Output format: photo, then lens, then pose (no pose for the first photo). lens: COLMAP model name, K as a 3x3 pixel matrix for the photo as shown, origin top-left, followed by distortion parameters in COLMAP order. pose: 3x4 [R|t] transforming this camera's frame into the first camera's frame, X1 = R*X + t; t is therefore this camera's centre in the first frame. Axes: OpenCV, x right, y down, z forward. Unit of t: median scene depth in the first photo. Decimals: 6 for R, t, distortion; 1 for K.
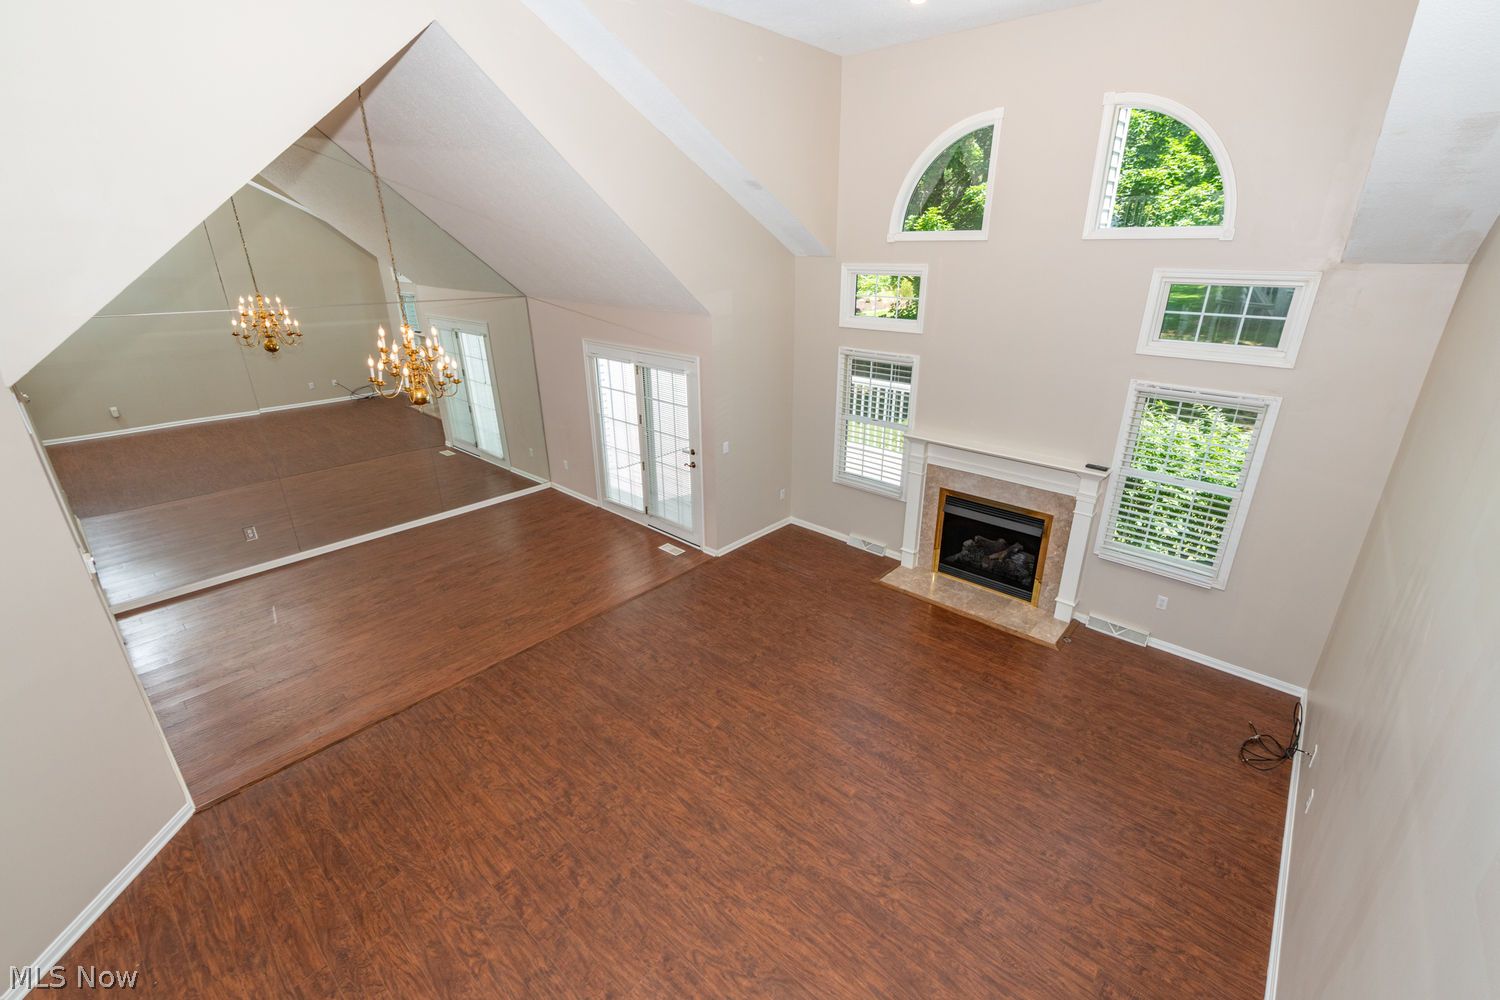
lens RADIAL K [[615.9, 0, 753.3], [0, 615.9, 478.1], [0, 0, 1]] dist [0.002381, -0.000161]
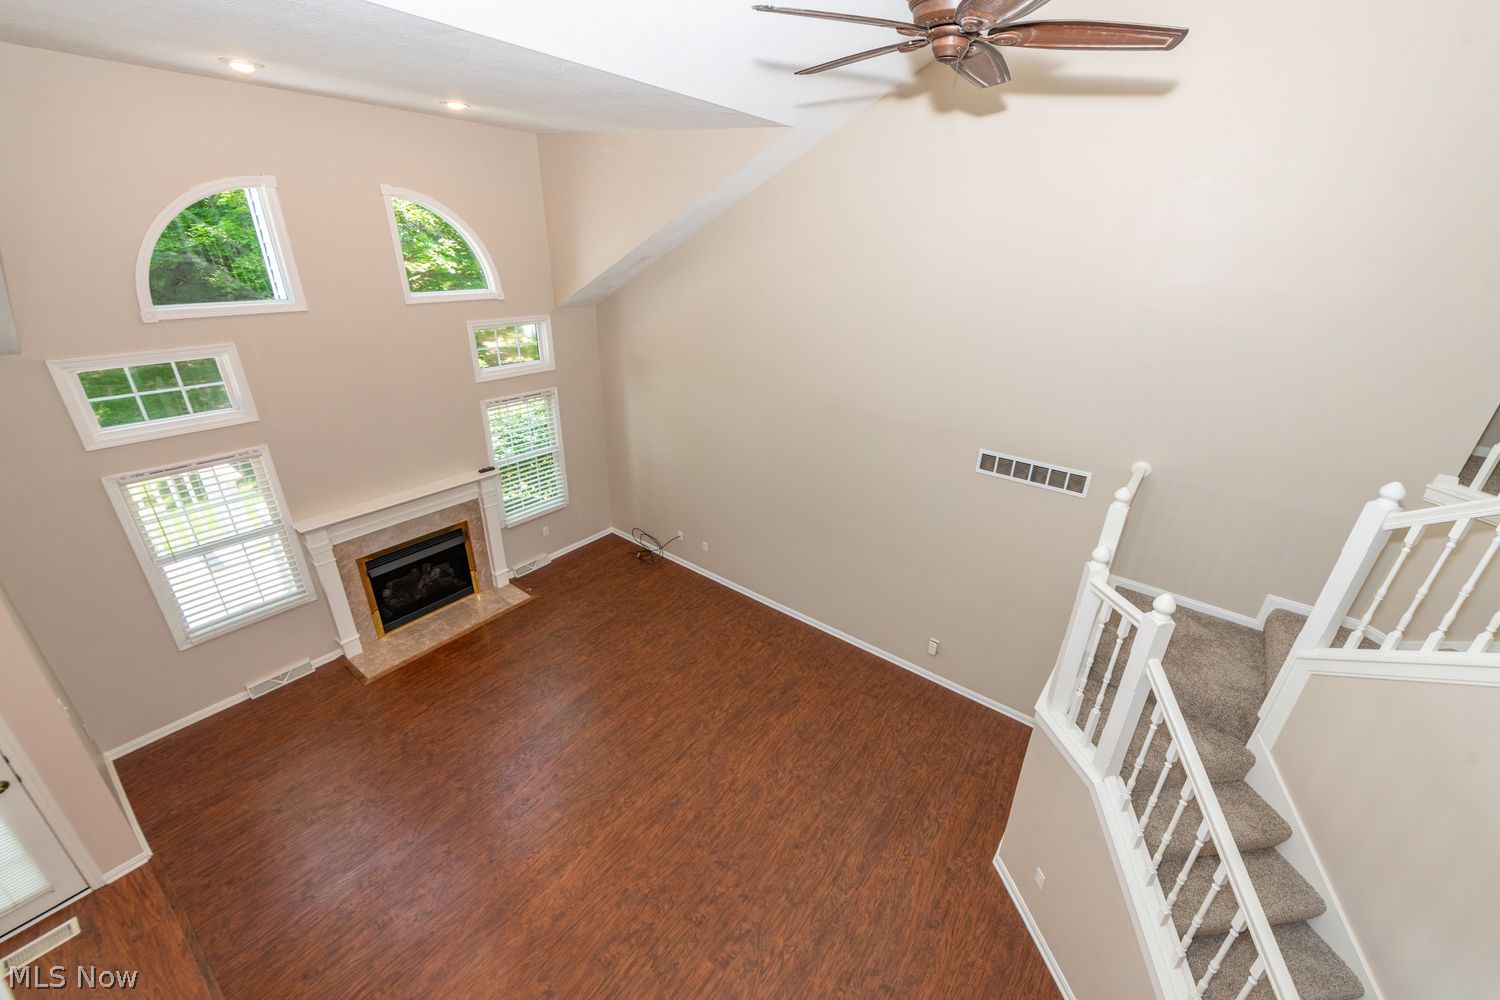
lens RADIAL K [[615.9, 0, 753.3], [0, 615.9, 478.1], [0, 0, 1]] dist [0.002381, -0.000161]
pose [[-0.069938, -0.394048, 0.916425, -0.701581], [0.316353, 0.862493, 0.395001, -0.342755], [-0.946060, 0.317539, 0.064337, 0.378690]]
